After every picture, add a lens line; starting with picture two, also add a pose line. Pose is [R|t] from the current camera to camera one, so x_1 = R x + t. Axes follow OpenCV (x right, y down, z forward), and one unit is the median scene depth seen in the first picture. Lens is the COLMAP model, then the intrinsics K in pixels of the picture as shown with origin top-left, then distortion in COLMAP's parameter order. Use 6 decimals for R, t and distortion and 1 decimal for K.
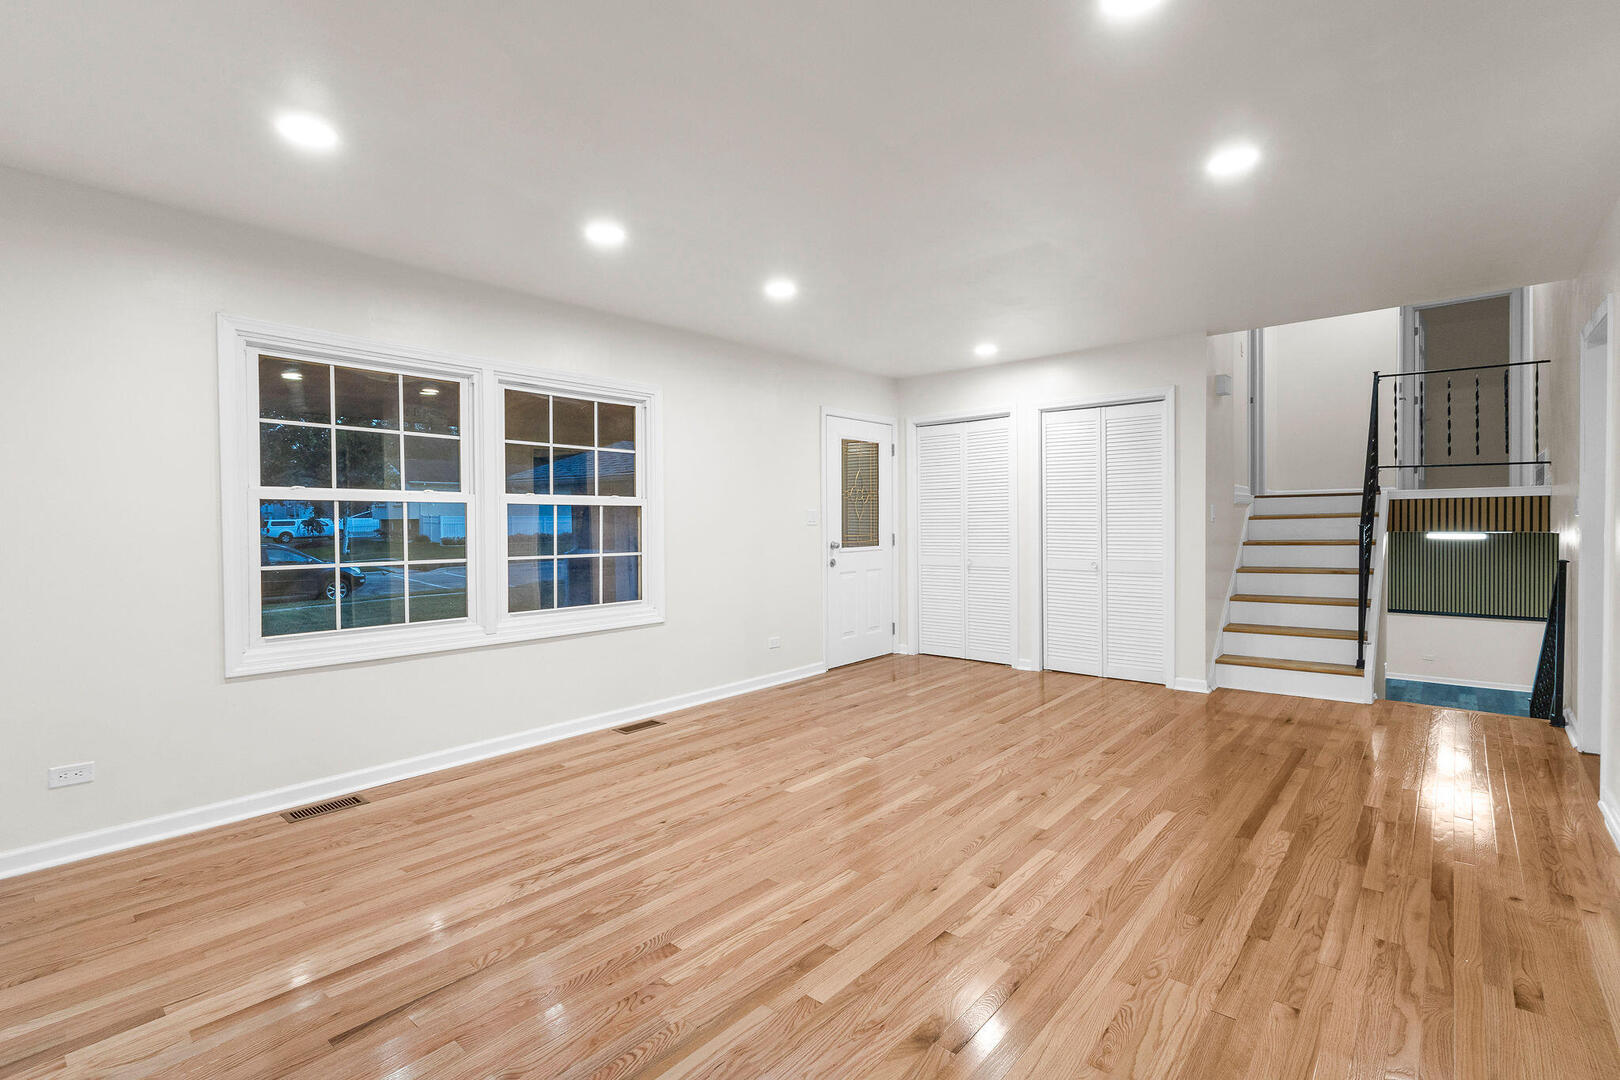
lens RADIAL K [[742.8, 0, 836.6], [0, 742.8, 541.8], [0, 0, 1]] dist [-0.000290, 0.000365]
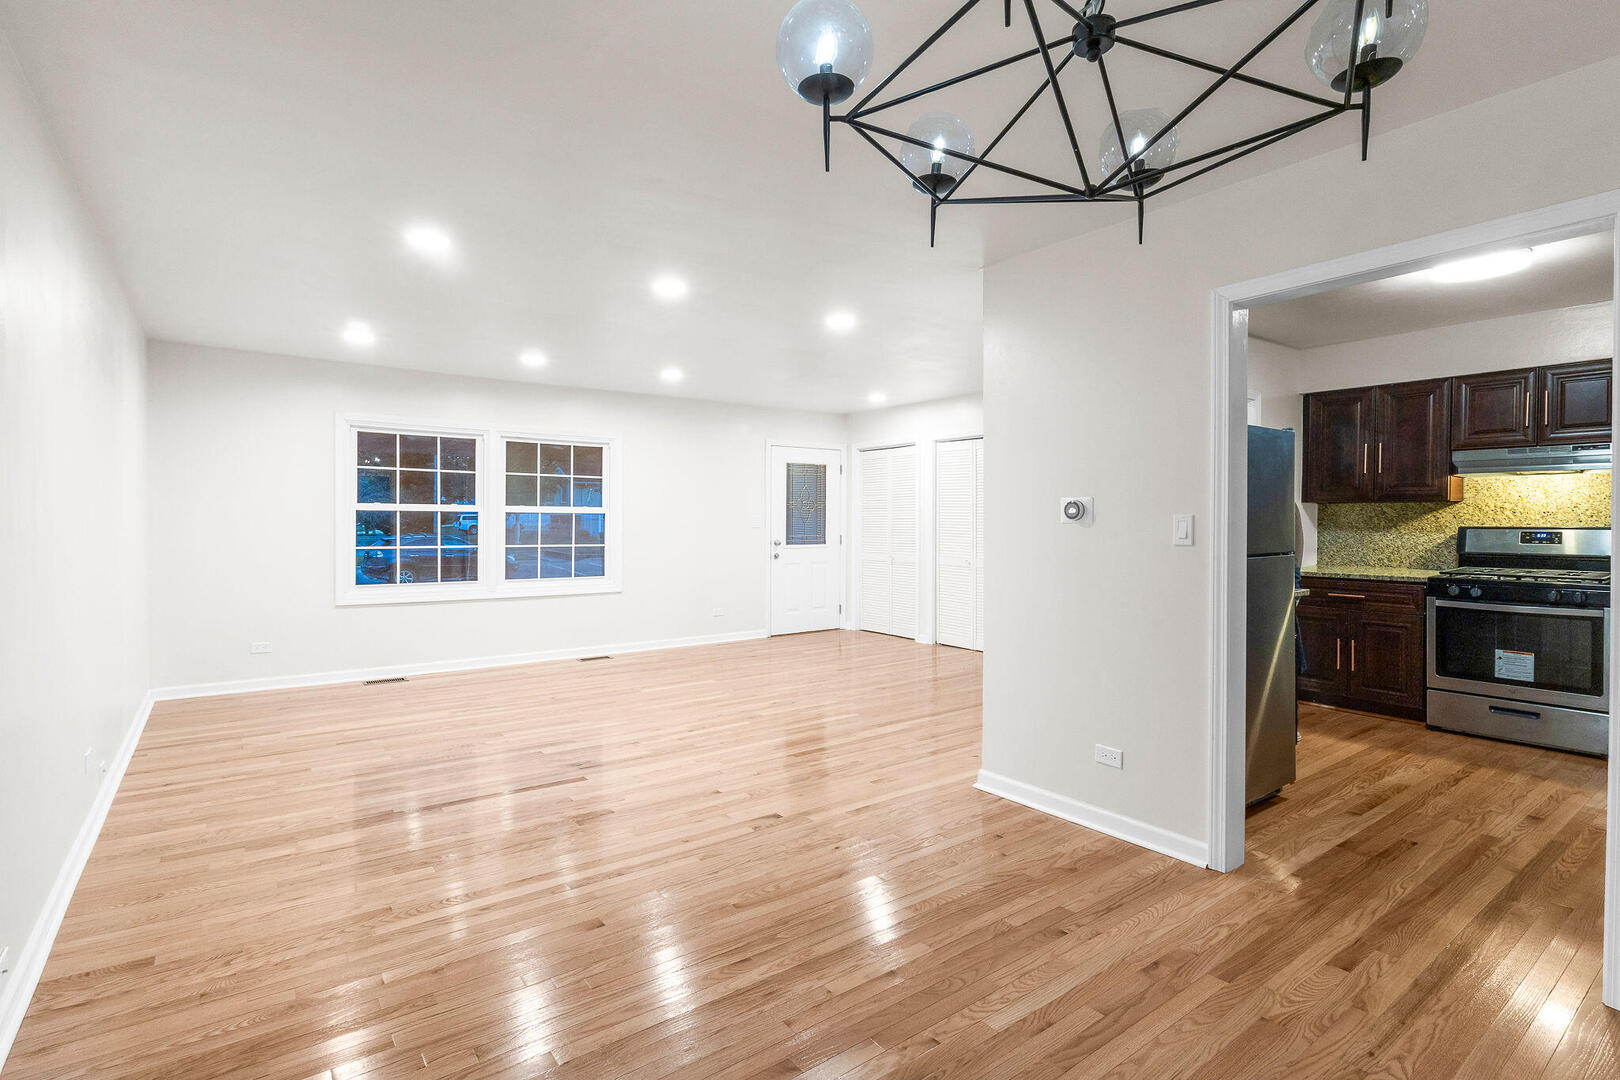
lens RADIAL K [[742.8, 0, 848.1], [0, 742.8, 553.1], [0, 0, 1]] dist [-0.000290, 0.000365]
pose [[0.979627, 0.016416, -0.200153, 0.598212], [-0.014035, 0.999813, 0.013309, 0.005642], [0.200334, -0.010228, 0.979674, -0.427291]]
